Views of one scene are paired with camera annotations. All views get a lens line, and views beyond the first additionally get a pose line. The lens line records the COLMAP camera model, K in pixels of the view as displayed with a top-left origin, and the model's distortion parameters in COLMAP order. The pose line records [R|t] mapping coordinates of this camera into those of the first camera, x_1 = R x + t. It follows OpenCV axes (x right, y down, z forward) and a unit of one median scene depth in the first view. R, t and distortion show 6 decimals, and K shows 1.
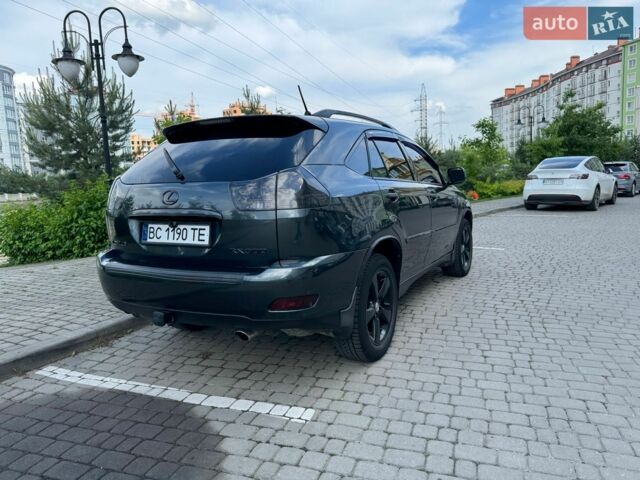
lens RADIAL K [[455.4, 0, 323.4], [0, 455.4, 237.9], [0, 0, 1]] dist [-0.010292, -0.008750]
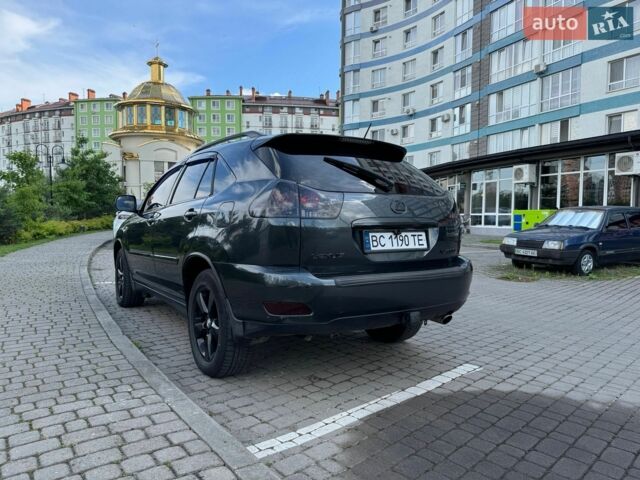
lens RADIAL K [[455.4, 0, 323.4], [0, 455.4, 237.9], [0, 0, 1]] dist [-0.010292, -0.008750]
pose [[0.458663, 0.000516, 0.888610, -1.236613], [0.088405, 0.995012, -0.046208, 0.016961], [-0.884202, 0.099752, 0.456330, 0.603529]]
